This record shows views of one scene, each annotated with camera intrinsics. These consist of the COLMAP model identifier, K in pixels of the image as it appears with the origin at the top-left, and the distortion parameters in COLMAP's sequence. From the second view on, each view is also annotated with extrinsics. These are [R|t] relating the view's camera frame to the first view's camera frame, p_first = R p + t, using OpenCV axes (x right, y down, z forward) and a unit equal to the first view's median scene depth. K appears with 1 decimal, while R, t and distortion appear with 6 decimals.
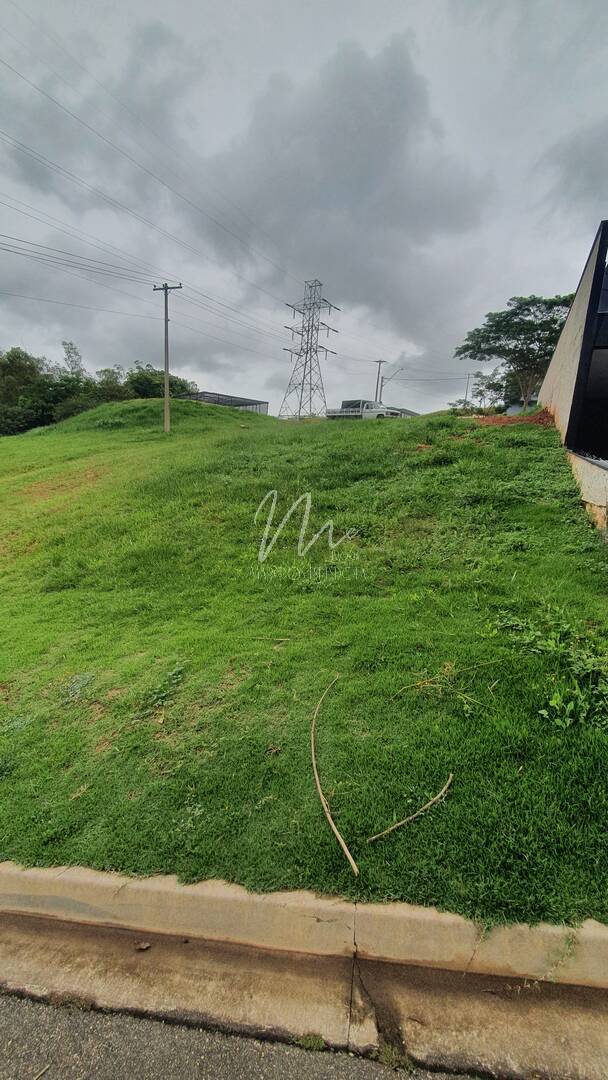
lens RADIAL K [[429.3, 0, 308.9], [0, 429.3, 548.5], [0, 0, 1]] dist [0.011283, -0.001509]
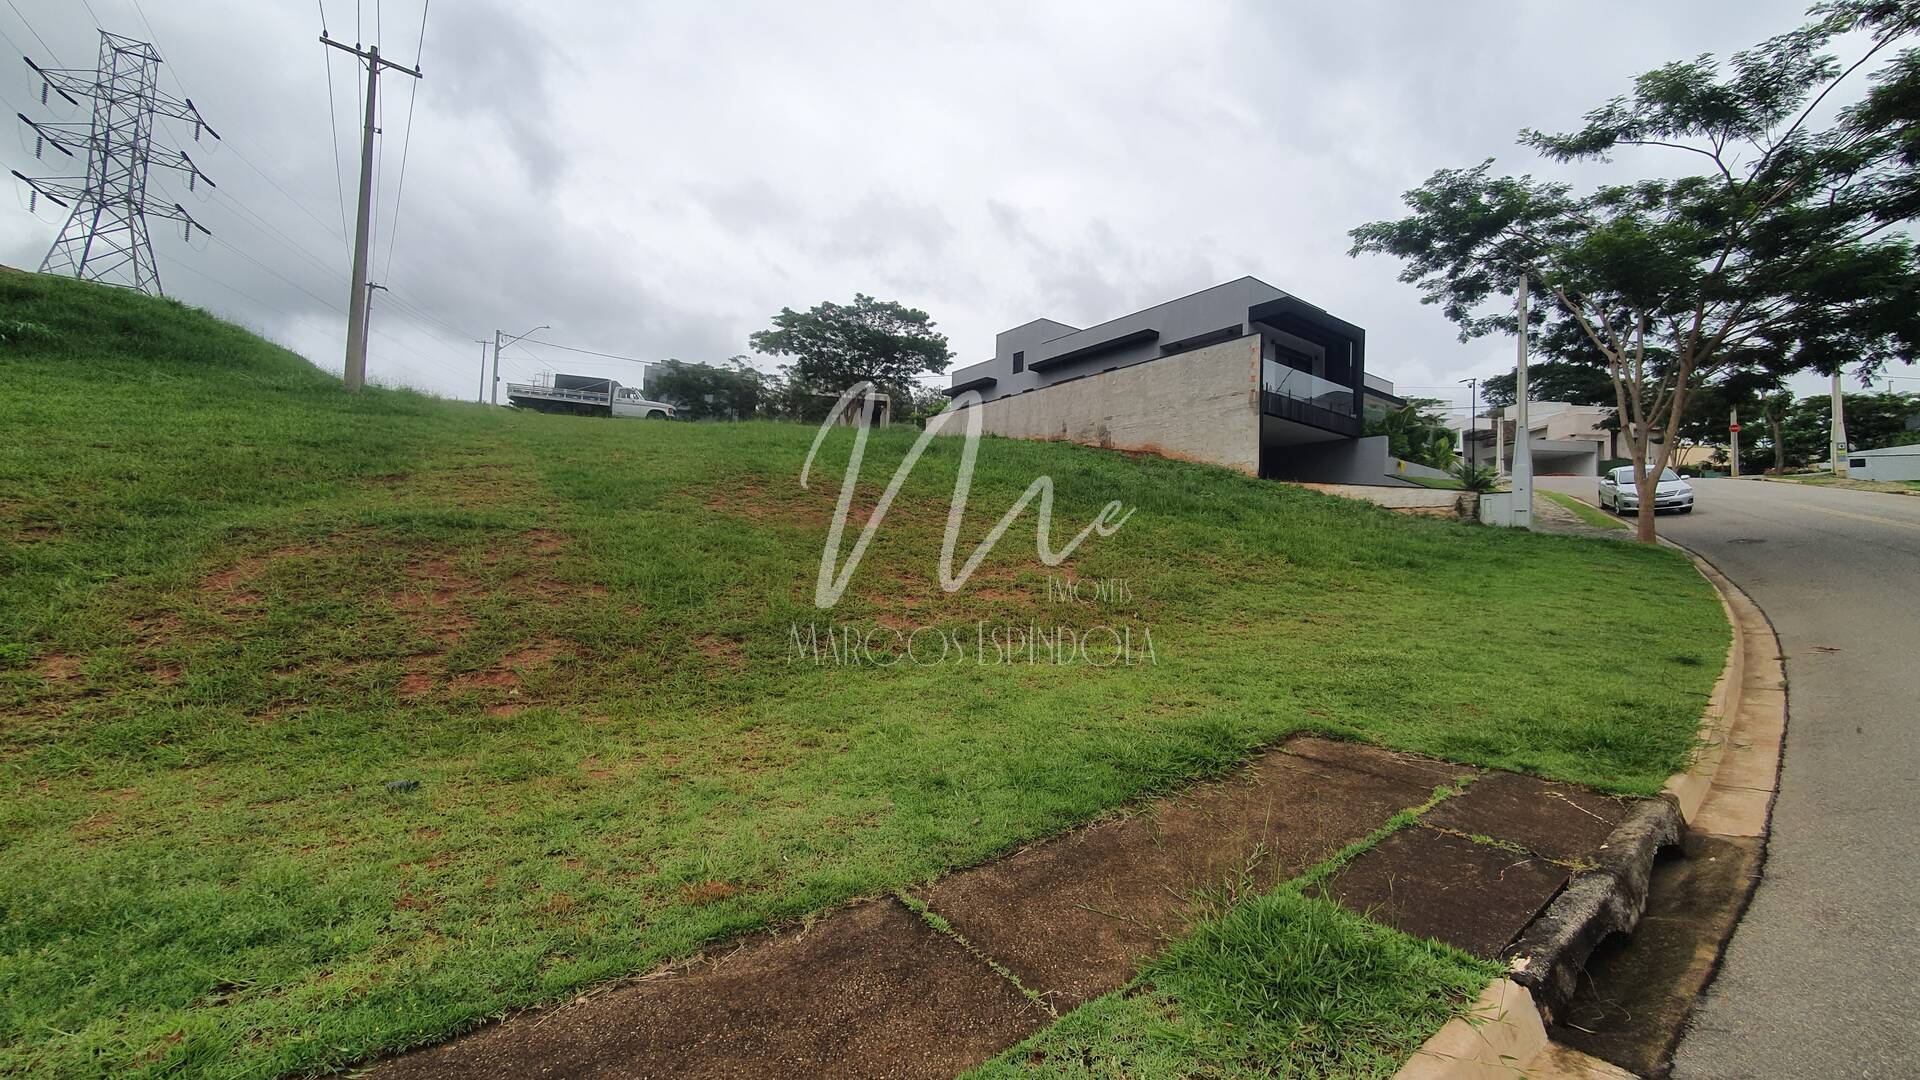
lens RADIAL K [[759.1, 0, 984.0], [0, 759.1, 522.8], [0, 0, 1]] dist [0.009425, -0.003189]
pose [[0.469552, -0.003276, 0.882899, -2.521815], [0.162646, 0.983200, -0.082852, -0.068473], [-0.867794, 0.182504, 0.462196, 0.922411]]
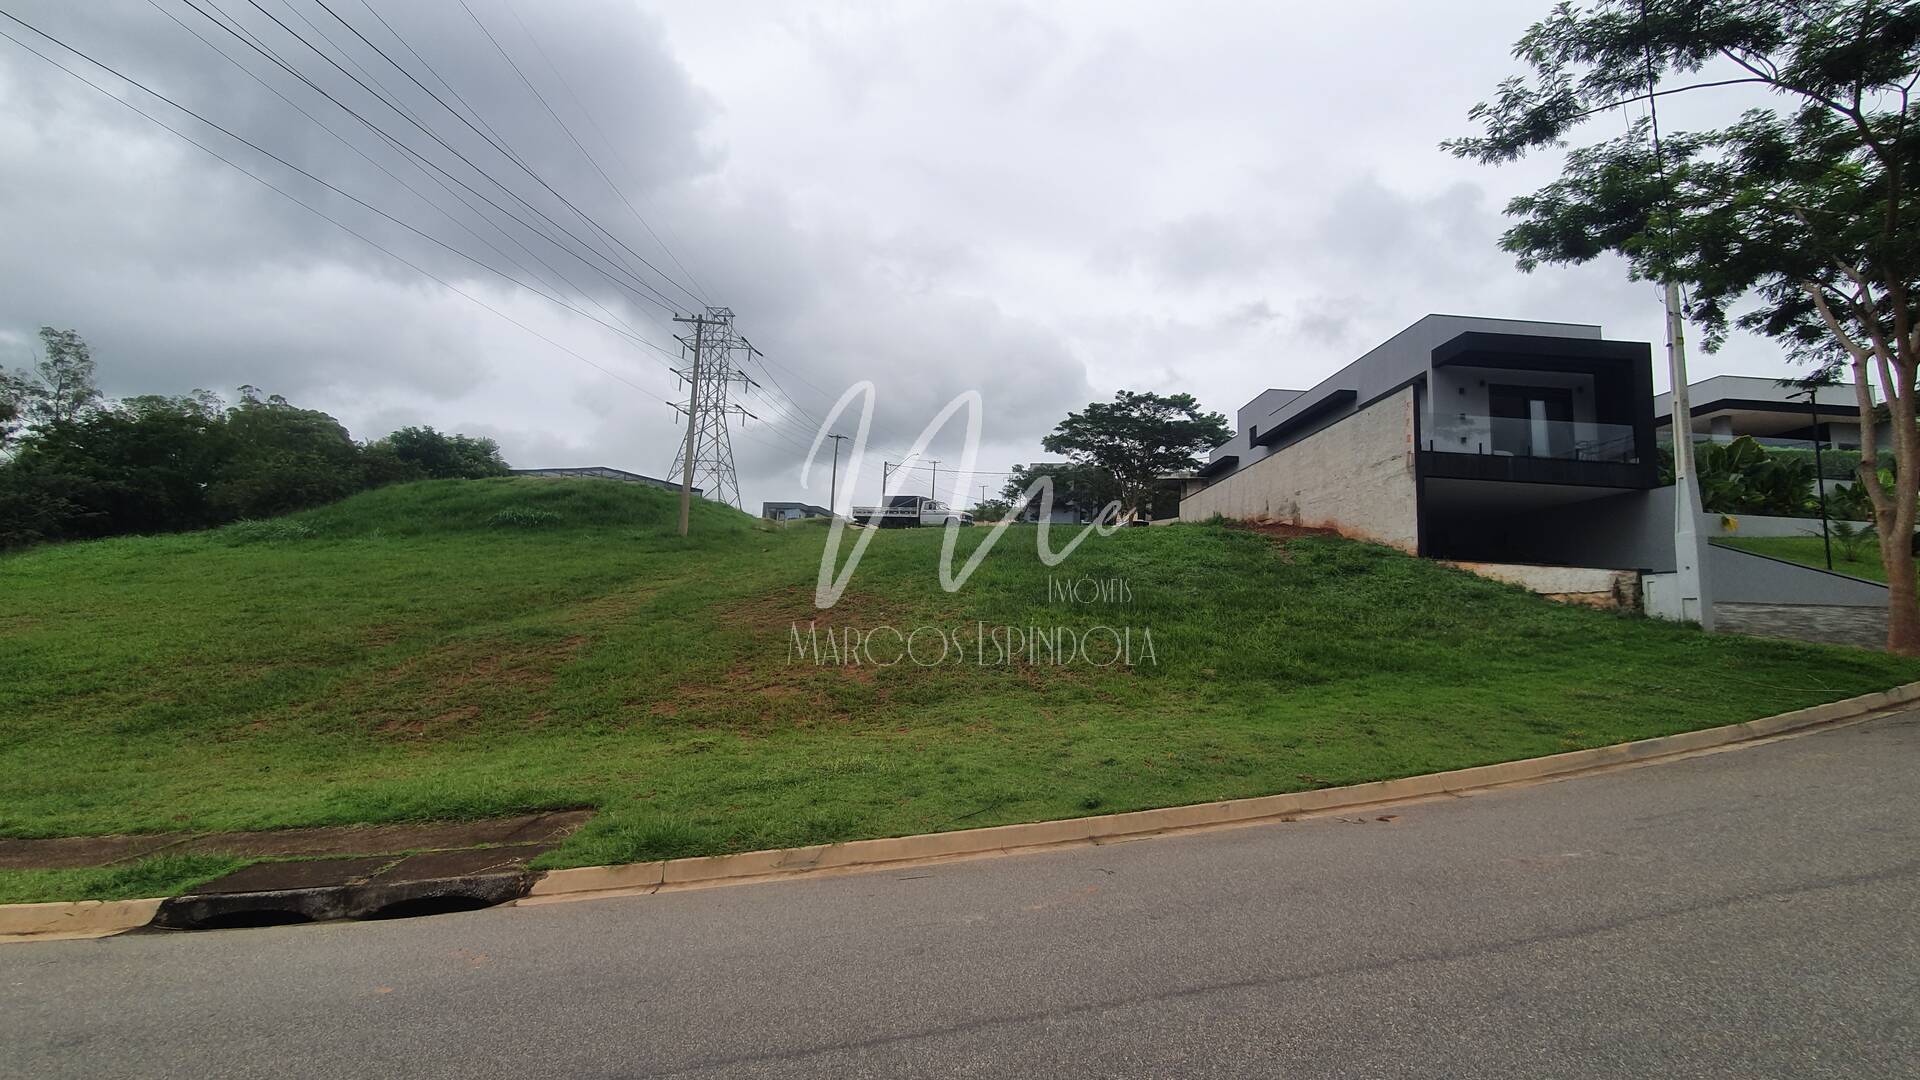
lens RADIAL K [[759.1, 0, 981.7], [0, 759.1, 529.9], [0, 0, 1]] dist [0.009425, -0.003189]
pose [[0.881477, 0.024584, 0.471586, -1.756277], [0.108118, 0.961611, -0.252220, 0.079197], [-0.459683, 0.273314, 0.844980, -0.178025]]
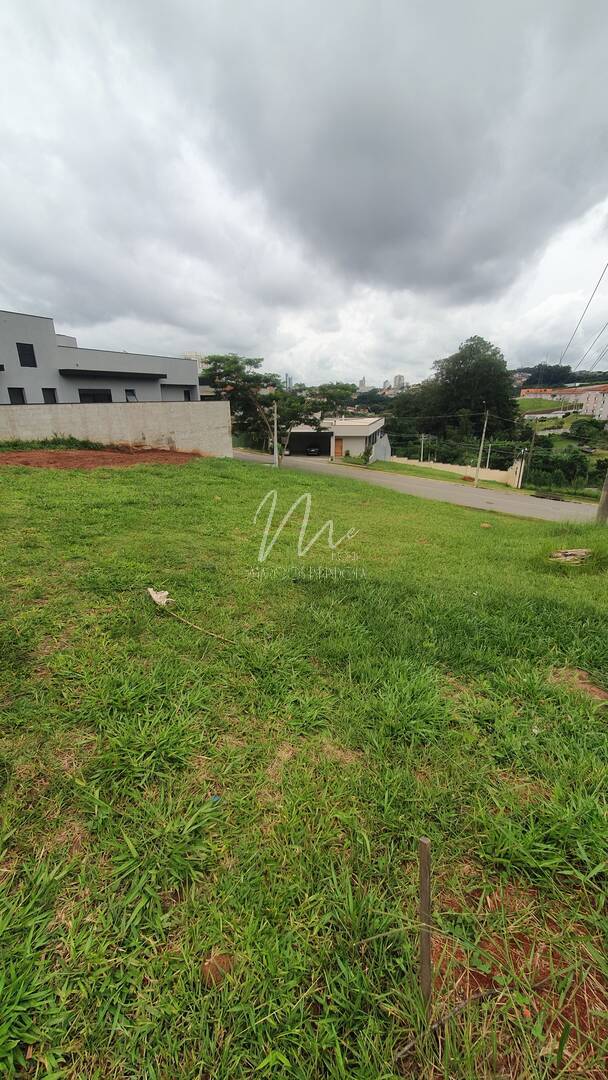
lens RADIAL K [[429.3, 0, 317.8], [0, 429.3, 546.5], [0, 0, 1]] dist [0.011283, -0.001509]
pose [[-0.997802, -0.049965, -0.043527, 0.066091], [-0.064935, 0.868209, 0.491932, -1.814508], [0.013211, 0.493677, -0.869545, 5.628691]]
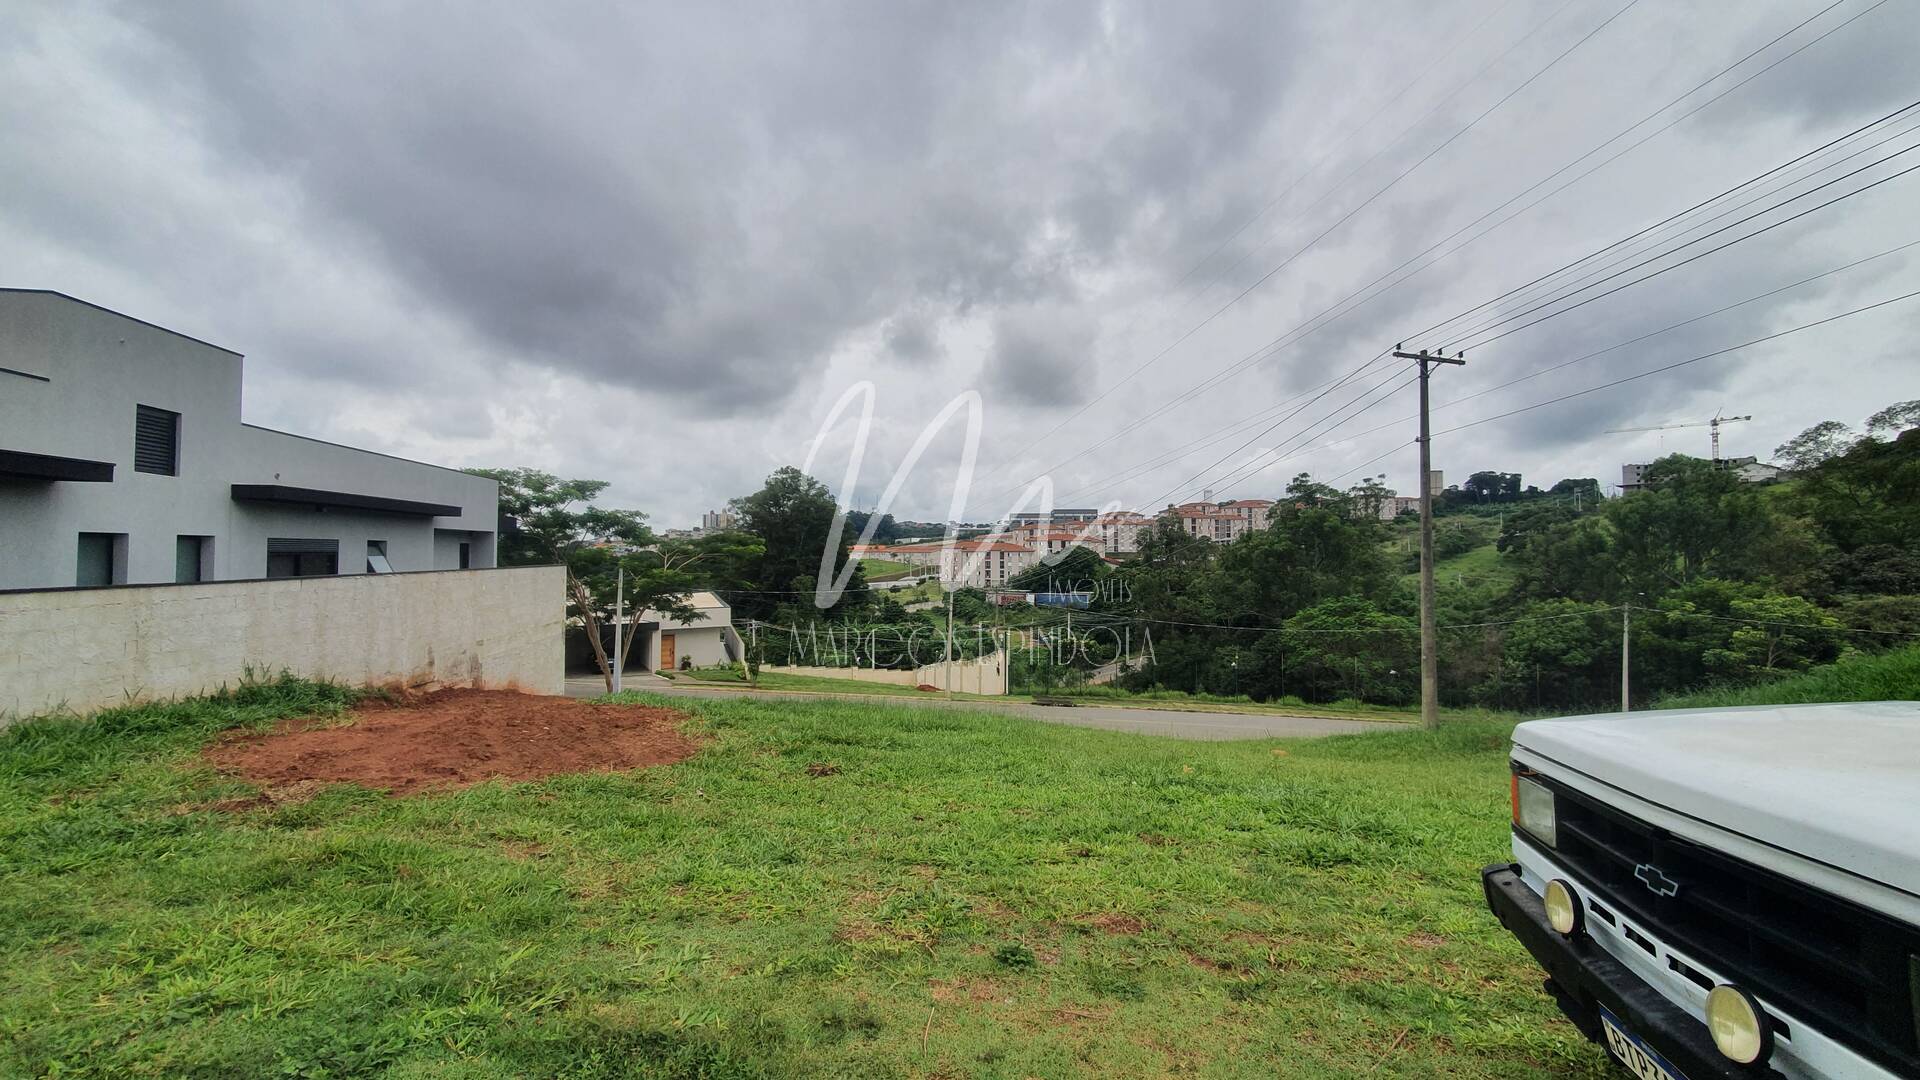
lens RADIAL K [[759.1, 0, 984.3], [0, 759.1, 526.9], [0, 0, 1]] dist [0.009425, -0.003189]
pose [[-0.797565, -0.083799, -0.597384, 1.364071], [-0.156400, 0.985166, 0.070612, -1.613703], [0.582606, 0.149749, -0.798840, 4.953086]]
